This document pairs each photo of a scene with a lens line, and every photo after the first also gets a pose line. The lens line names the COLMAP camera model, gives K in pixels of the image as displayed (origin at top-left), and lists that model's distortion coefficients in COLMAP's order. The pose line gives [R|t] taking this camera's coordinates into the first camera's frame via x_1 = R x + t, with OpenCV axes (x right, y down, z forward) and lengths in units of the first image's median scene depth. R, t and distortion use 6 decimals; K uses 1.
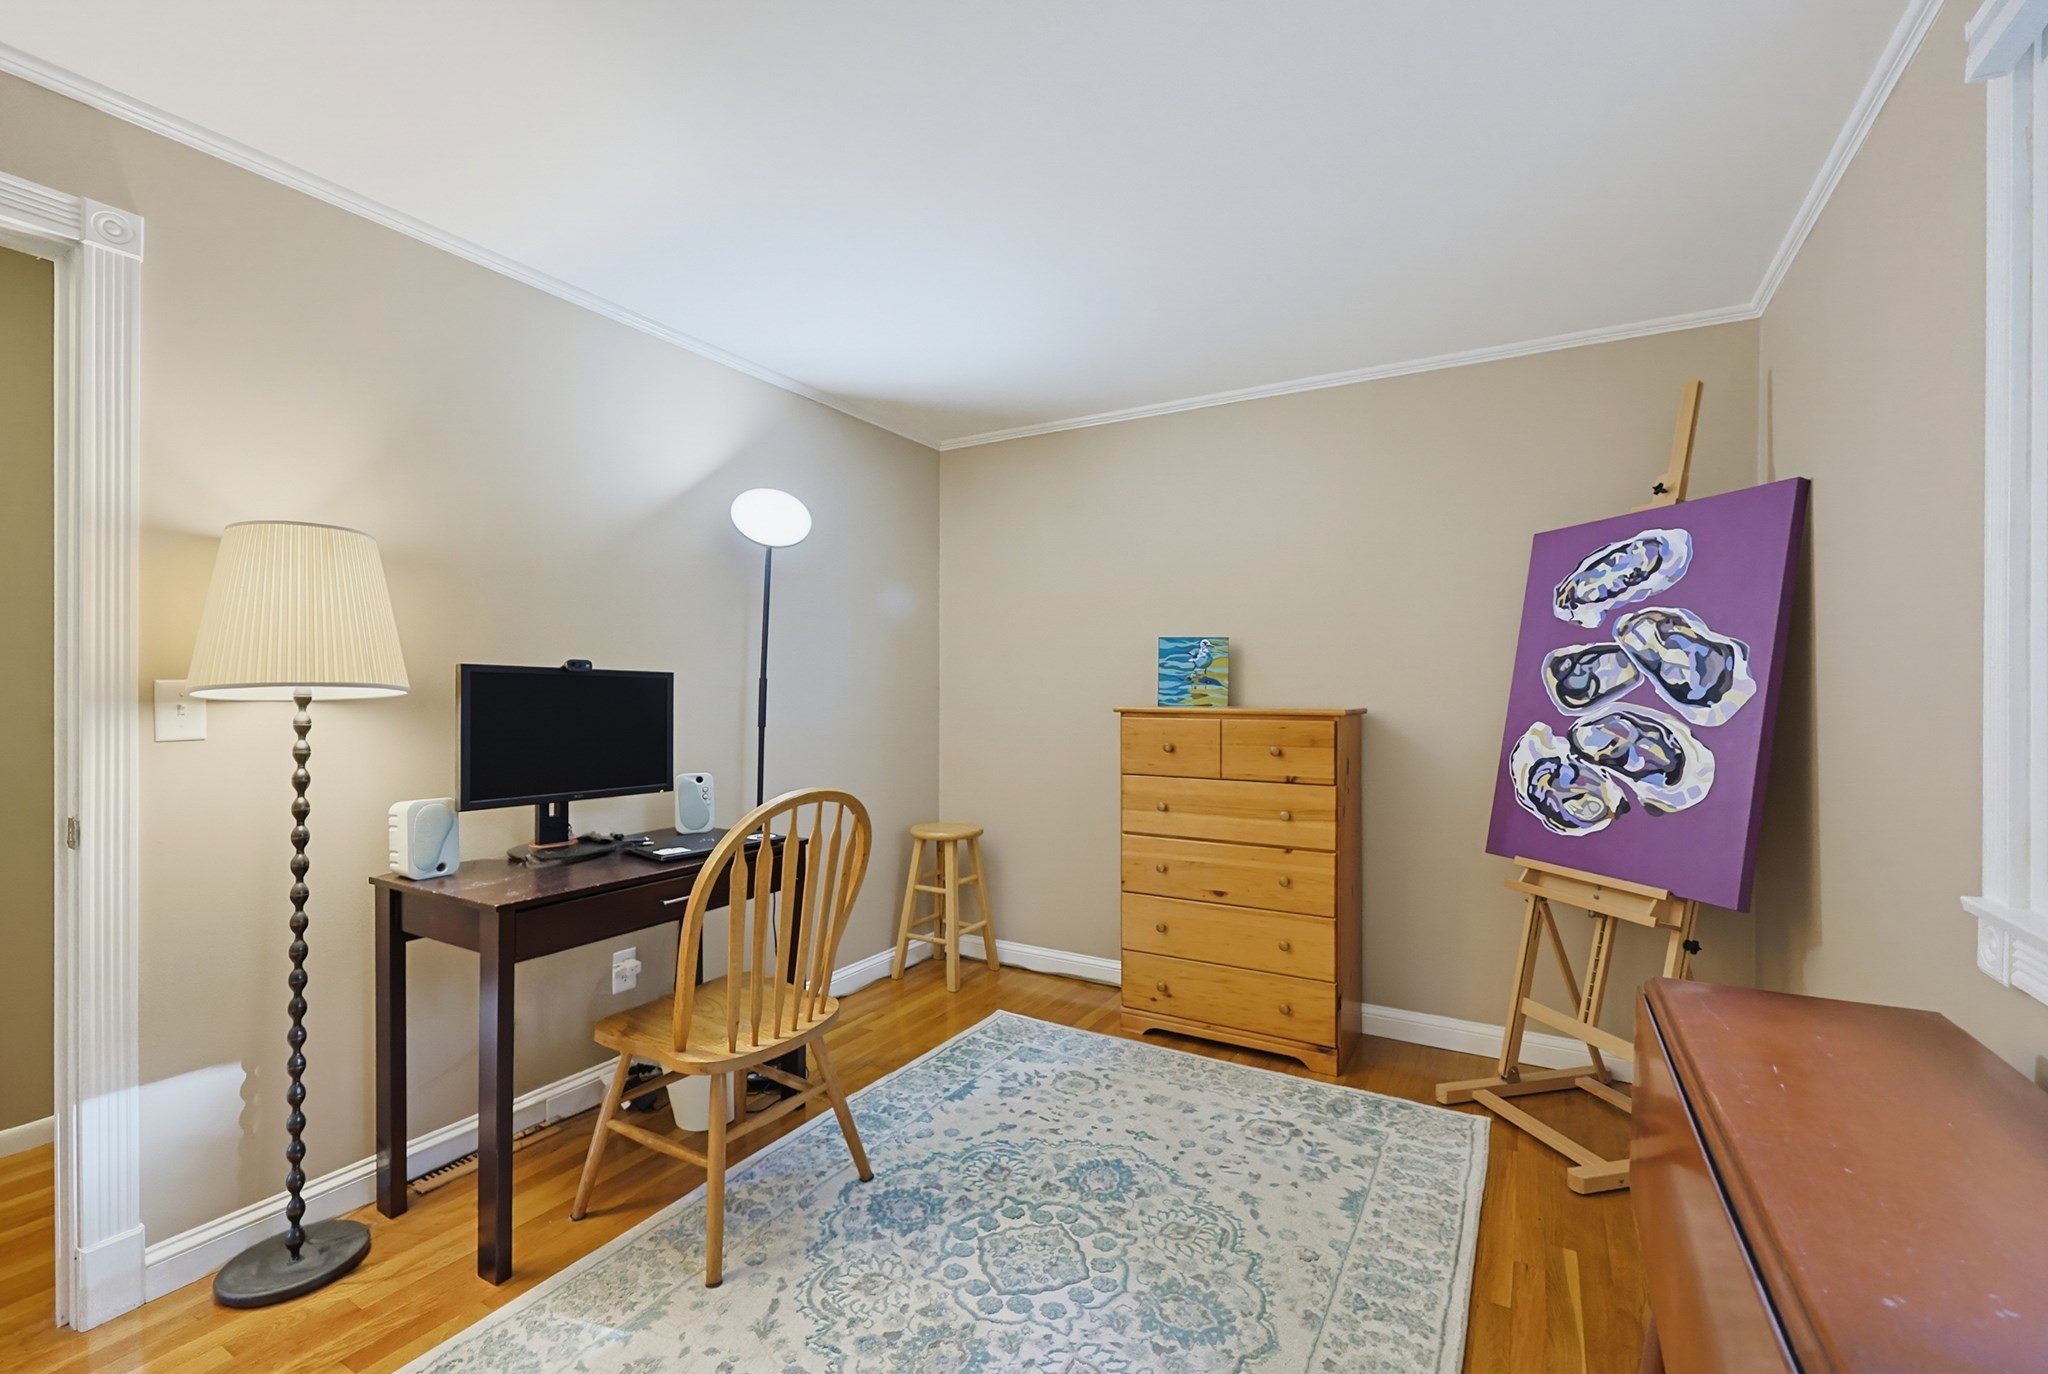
lens RADIAL K [[858.8, 0, 1023.2], [0, 858.8, 727.7], [0, 0, 1]] dist [0.000379, 0.000022]
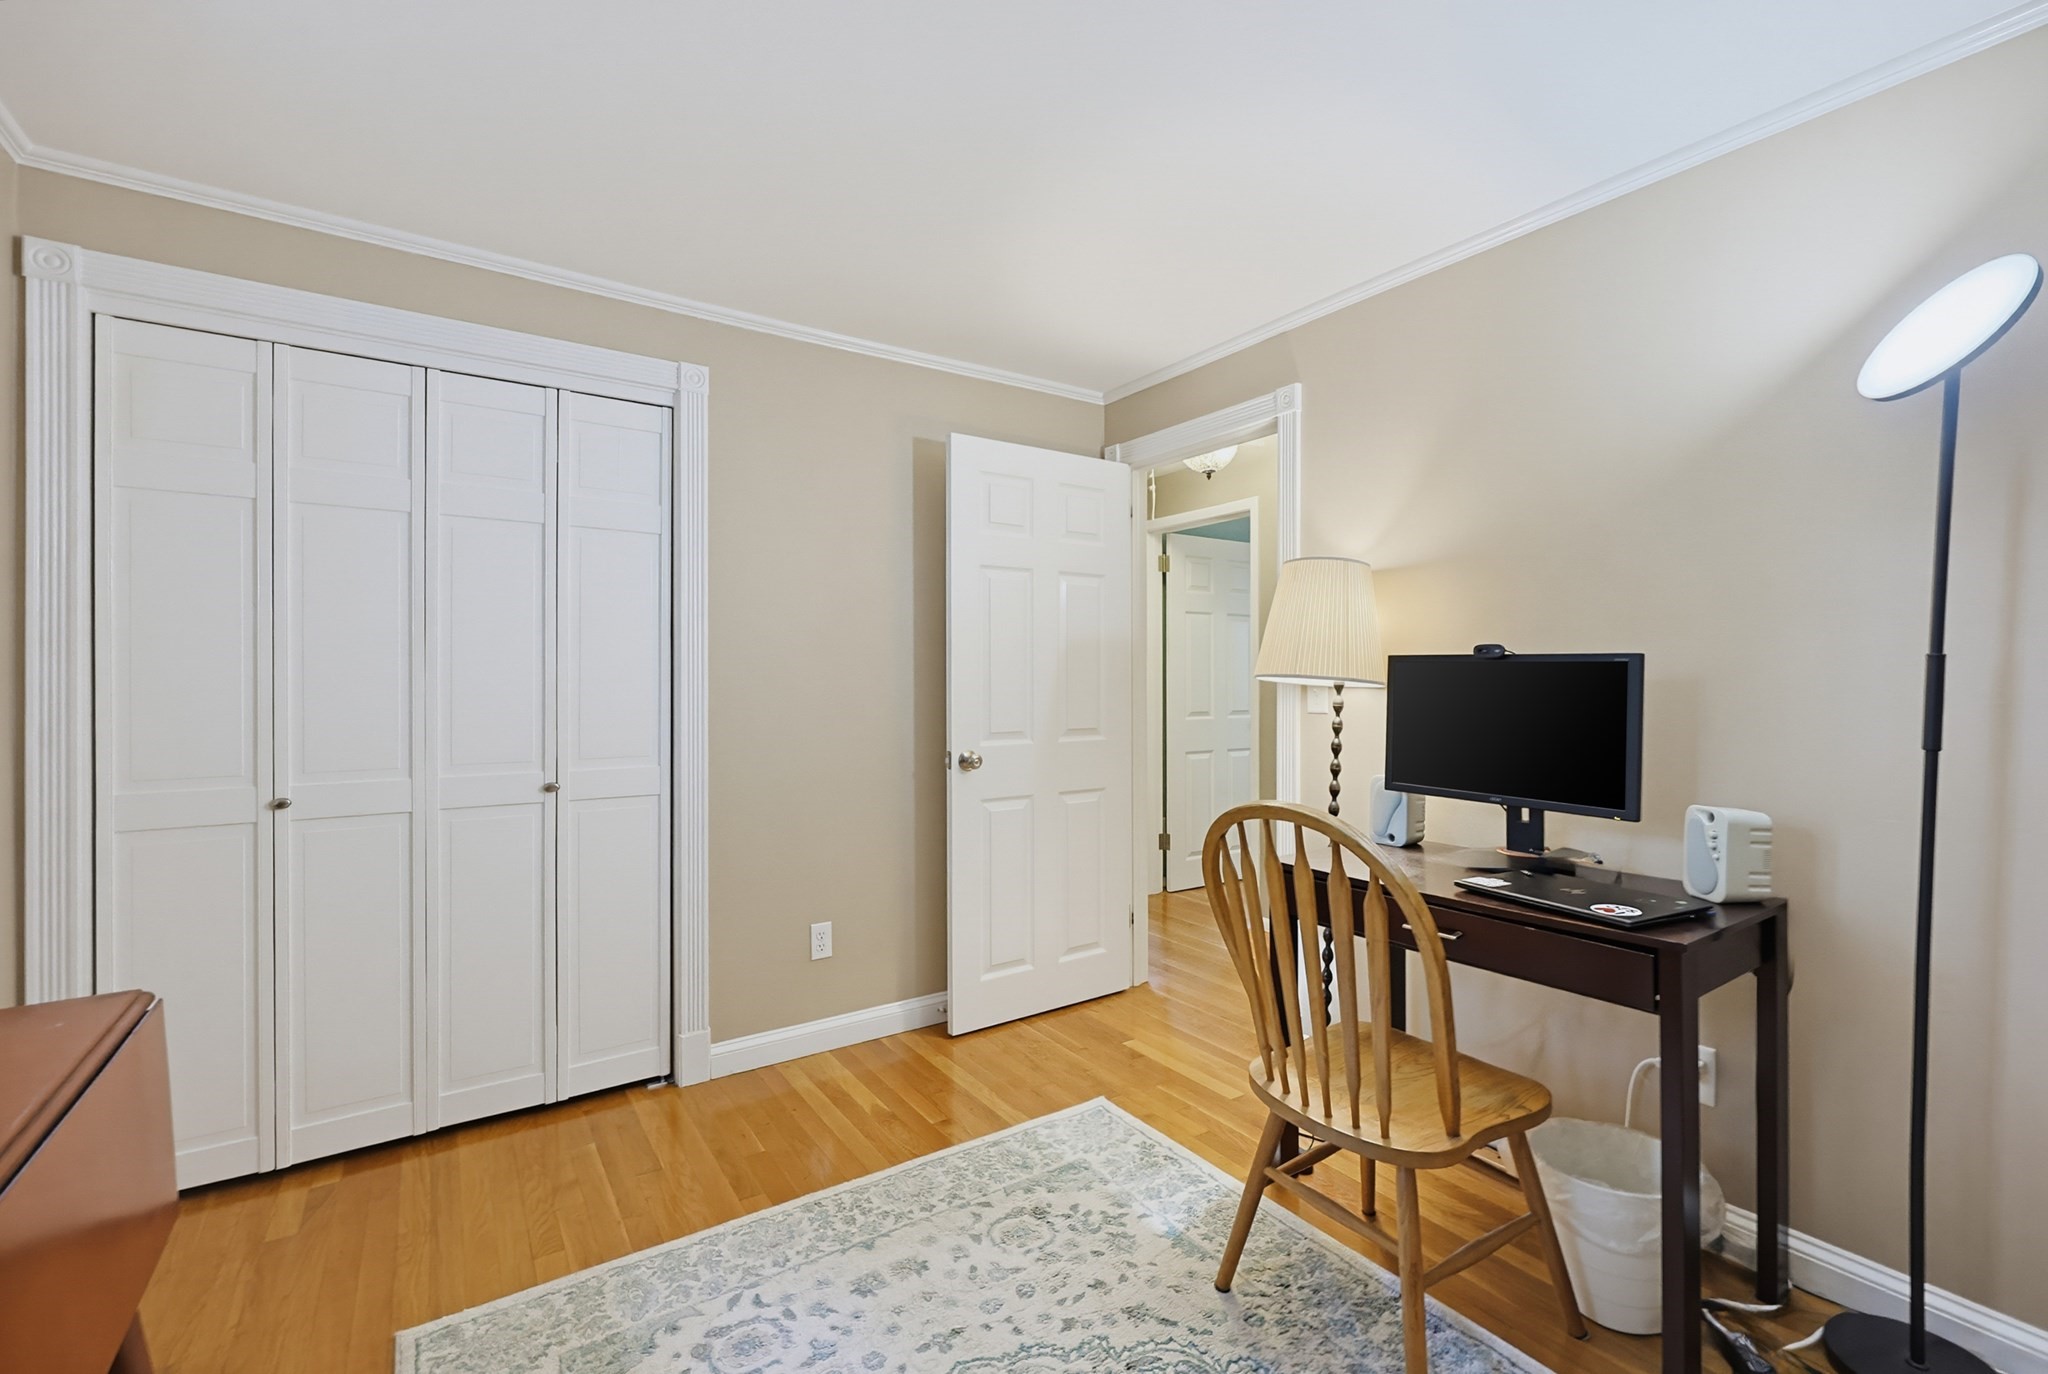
lens RADIAL K [[884.8, 0, 1020.6], [0, 884.8, 680.7], [0, 0, 1]] dist [0.000792, -0.000004]
pose [[-0.441095, -0.001083, -0.897460, 0.508245], [-0.038398, 0.999106, 0.017666, -0.039277], [0.896639, 0.042253, -0.440742, 0.956778]]
